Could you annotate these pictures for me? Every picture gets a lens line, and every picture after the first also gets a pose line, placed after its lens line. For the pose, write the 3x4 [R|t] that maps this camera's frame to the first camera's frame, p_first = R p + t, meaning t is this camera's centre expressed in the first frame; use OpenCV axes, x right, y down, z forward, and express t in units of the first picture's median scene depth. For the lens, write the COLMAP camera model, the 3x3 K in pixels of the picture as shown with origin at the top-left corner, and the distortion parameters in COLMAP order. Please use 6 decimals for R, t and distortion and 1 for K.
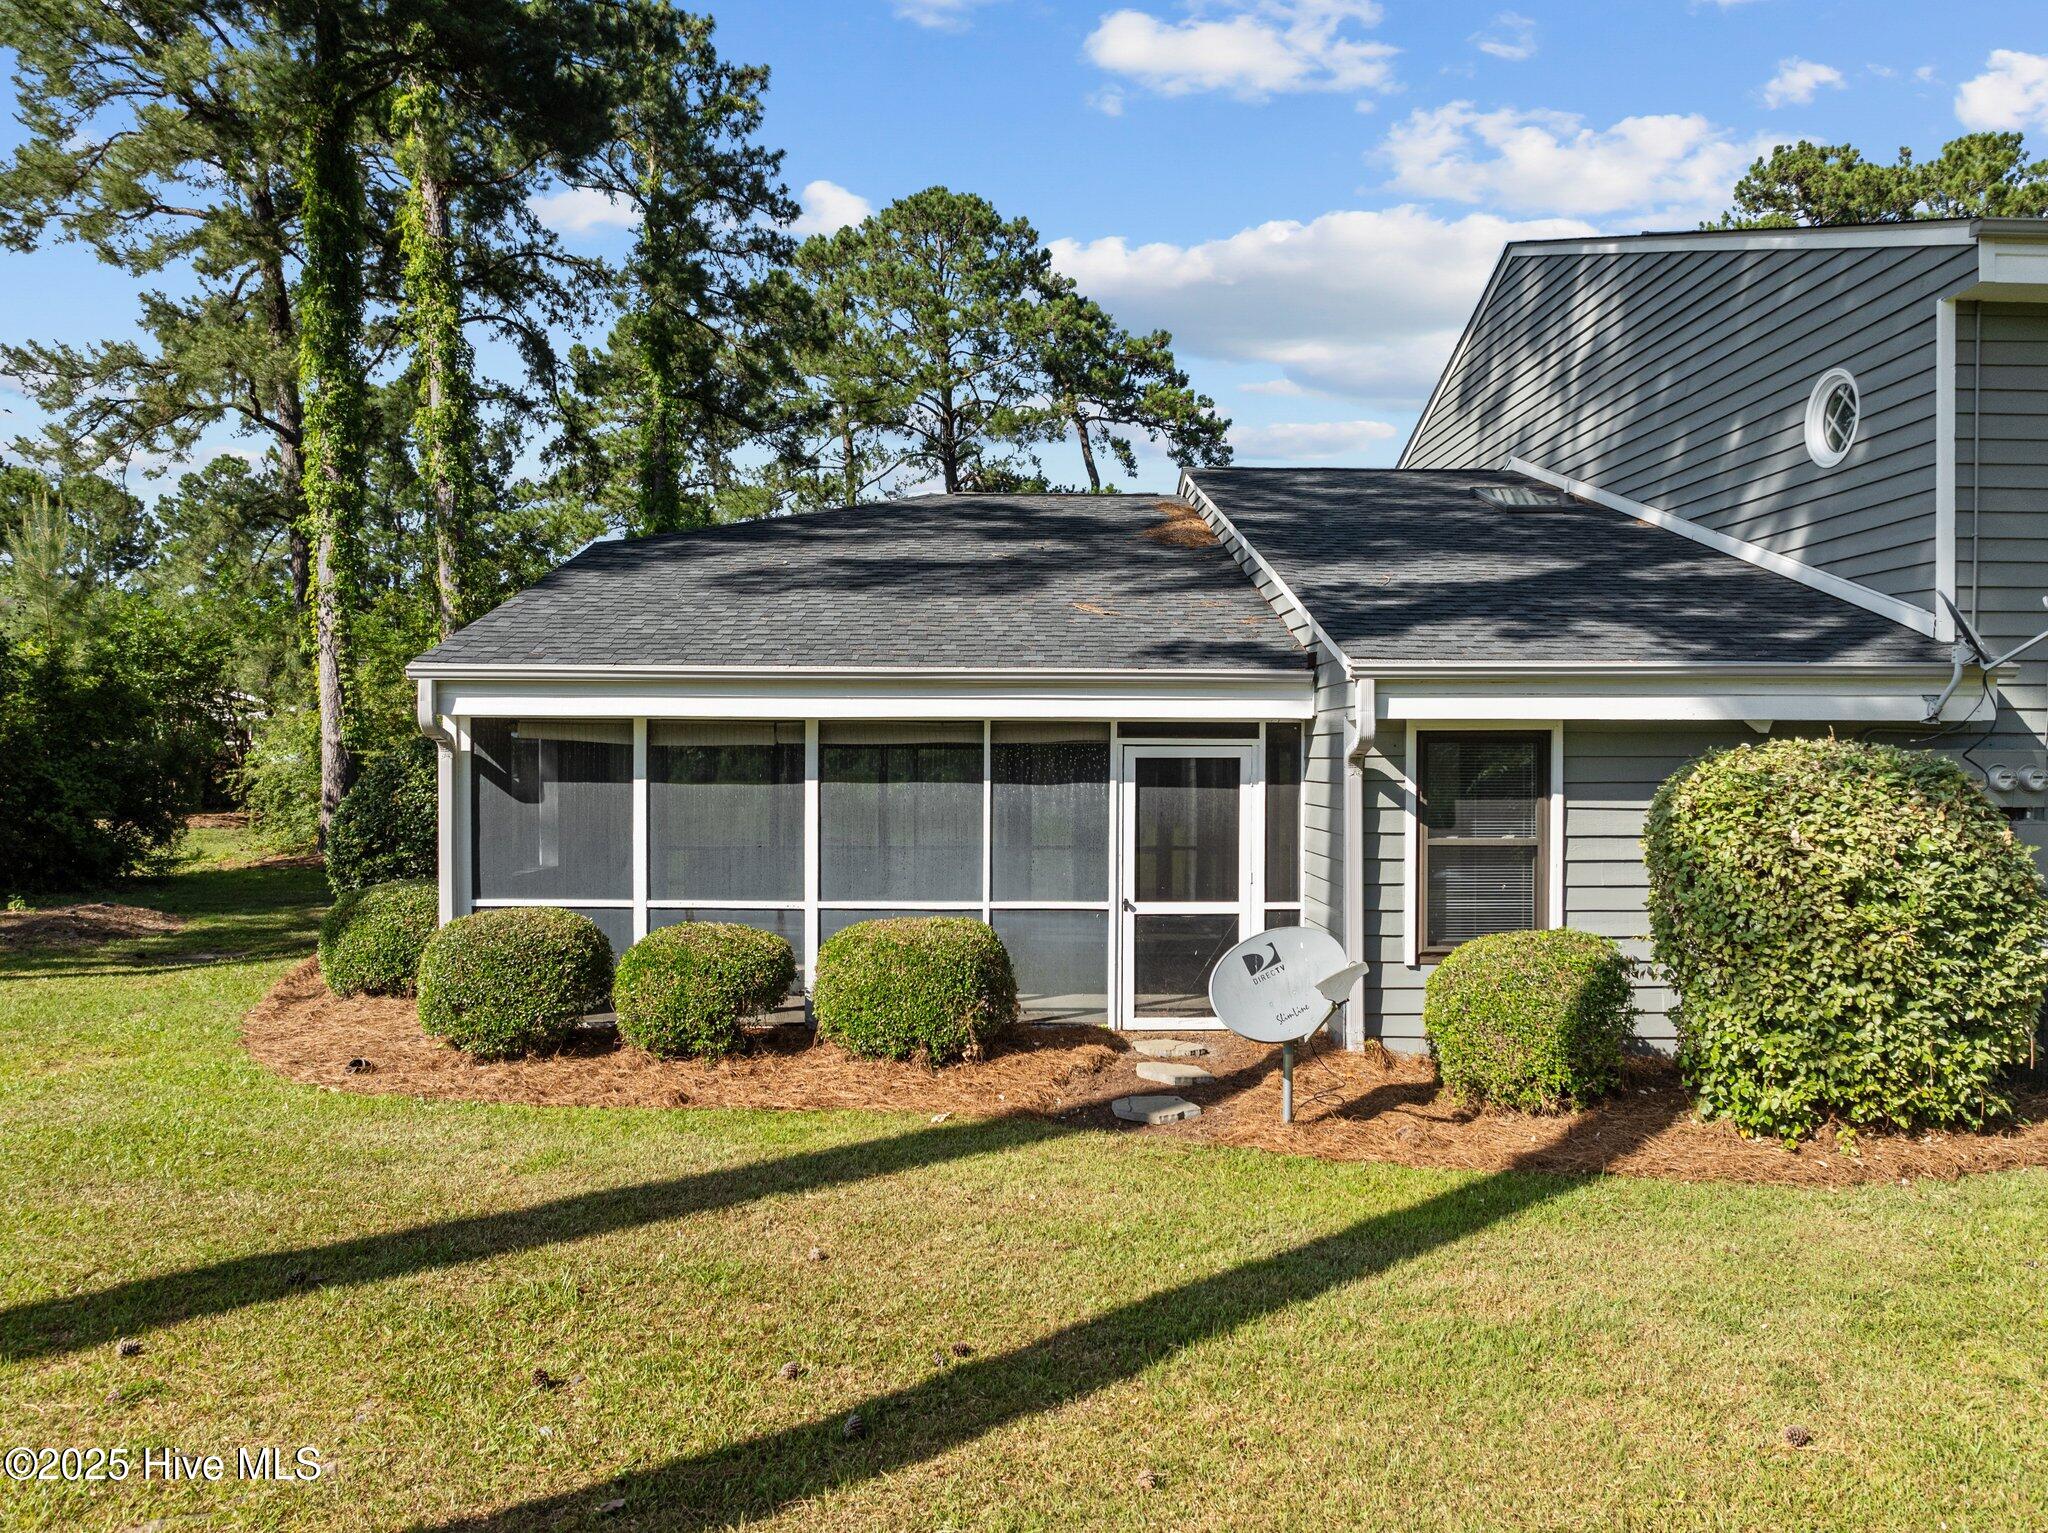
lens RADIAL K [[1449.4, 0, 1019.0], [0, 1449.4, 766.4], [0, 0, 1]] dist [-0.030769, -0.003654]
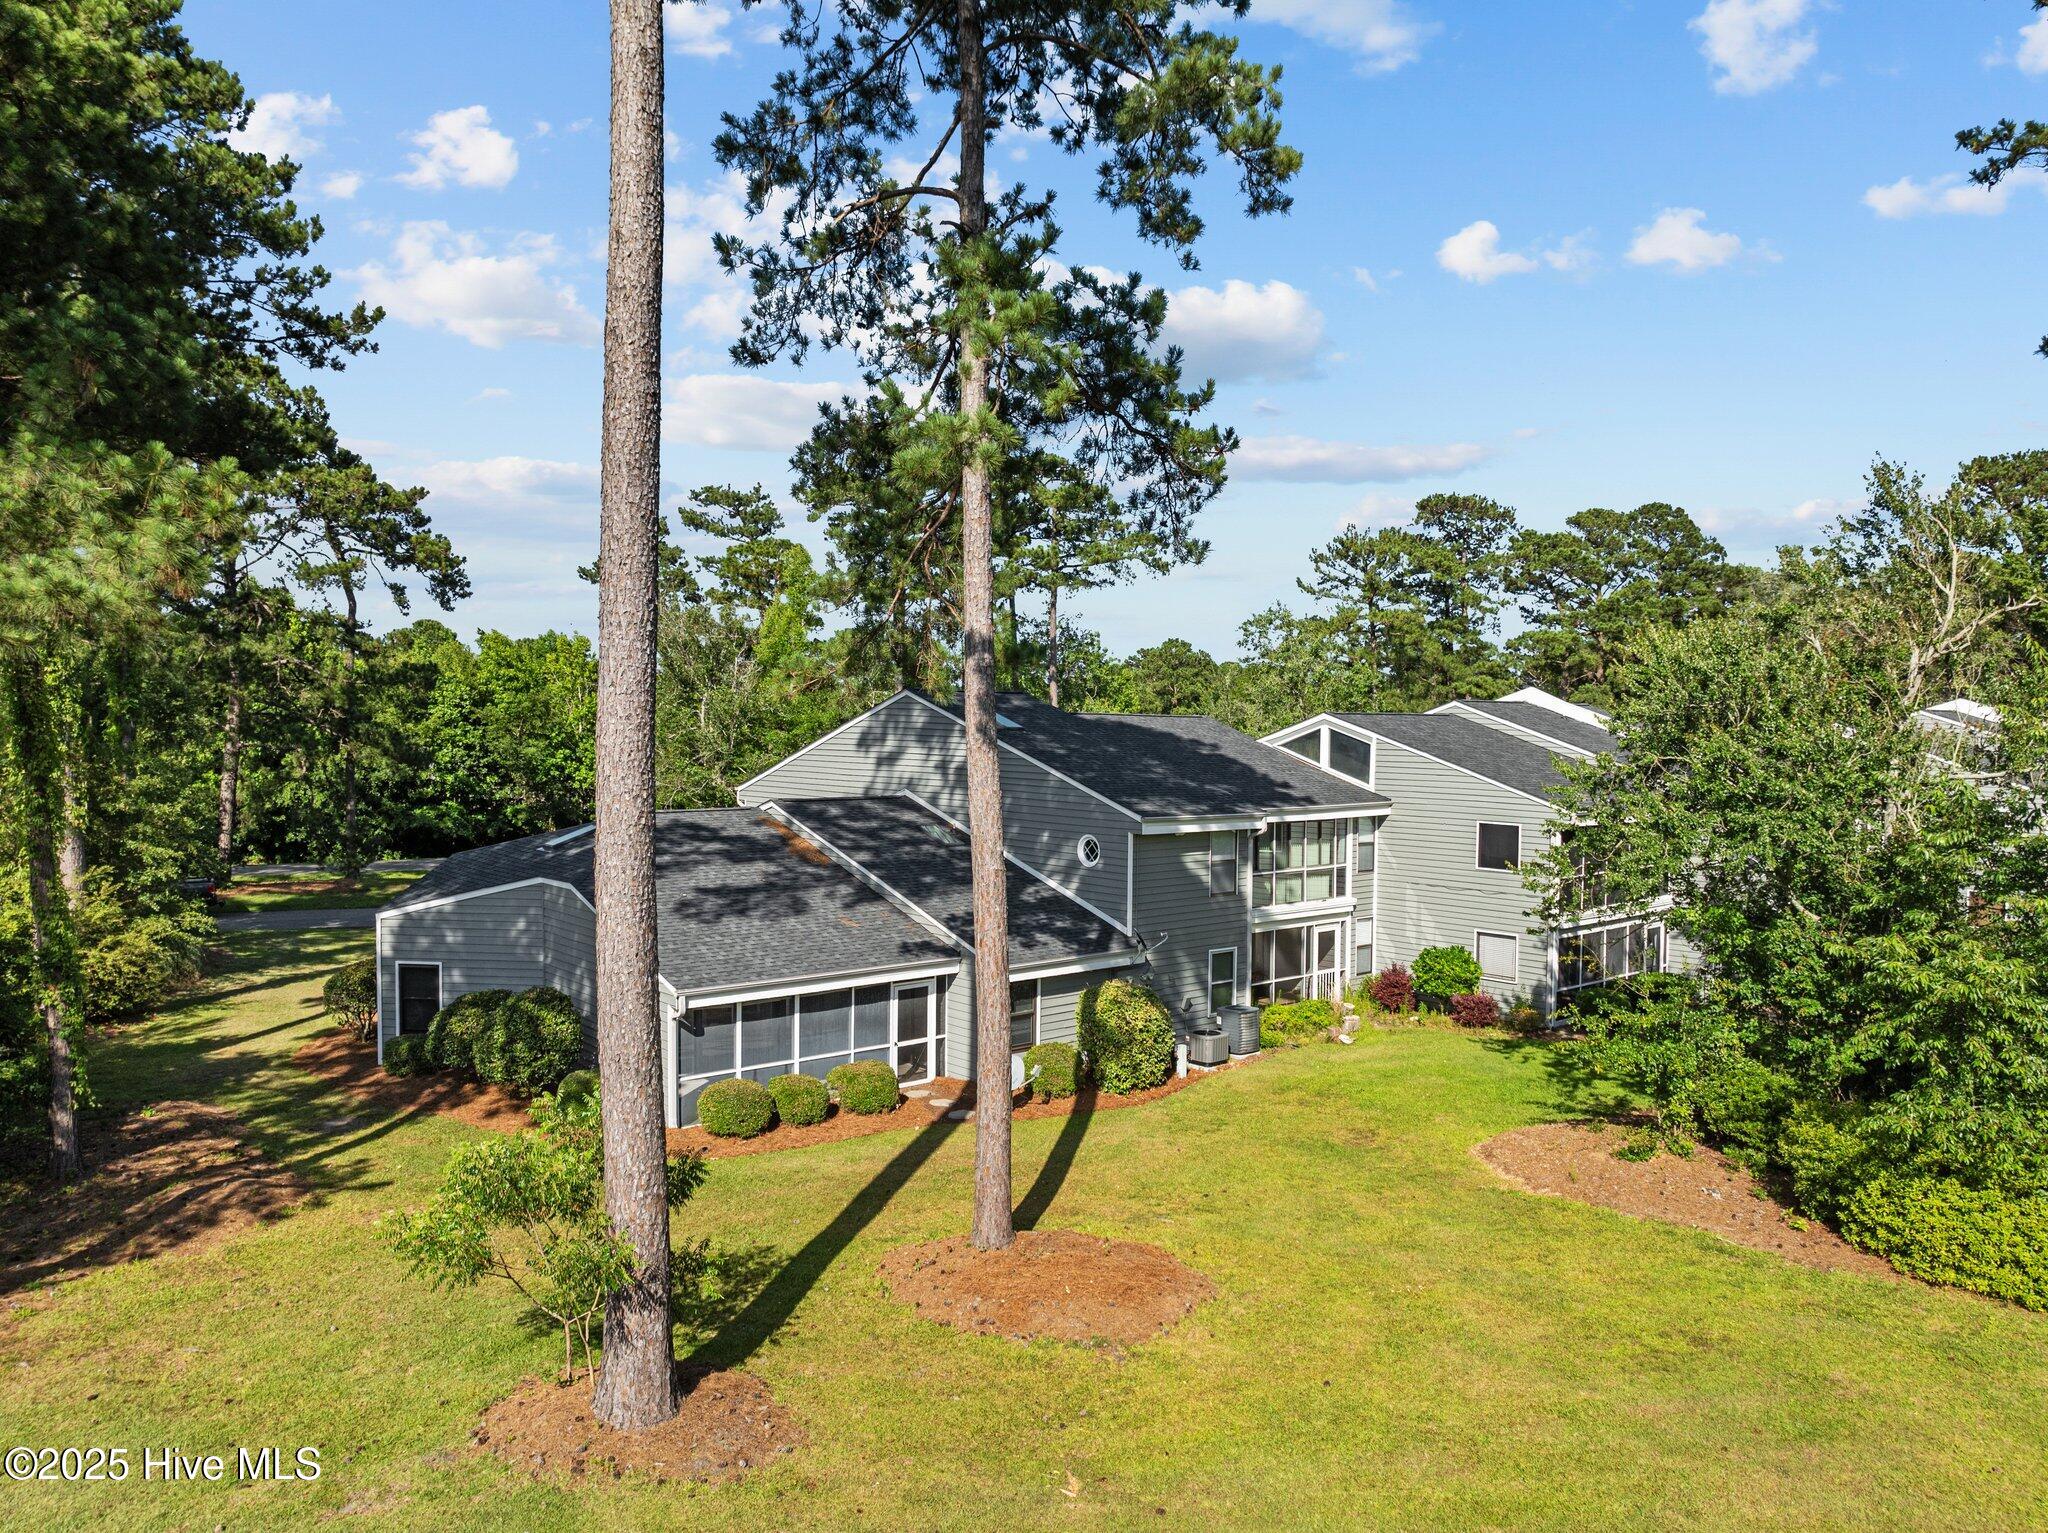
lens RADIAL K [[1418.0, 0, 1021.9], [0, 1418.0, 825.5], [0, 0, 1]] dist [-0.012799, -0.018188]
pose [[0.767090, -0.037287, 0.640455, -1.433657], [-0.000395, 0.998282, 0.058593, -0.470825], [-0.641539, -0.045199, 0.765757, -1.173914]]
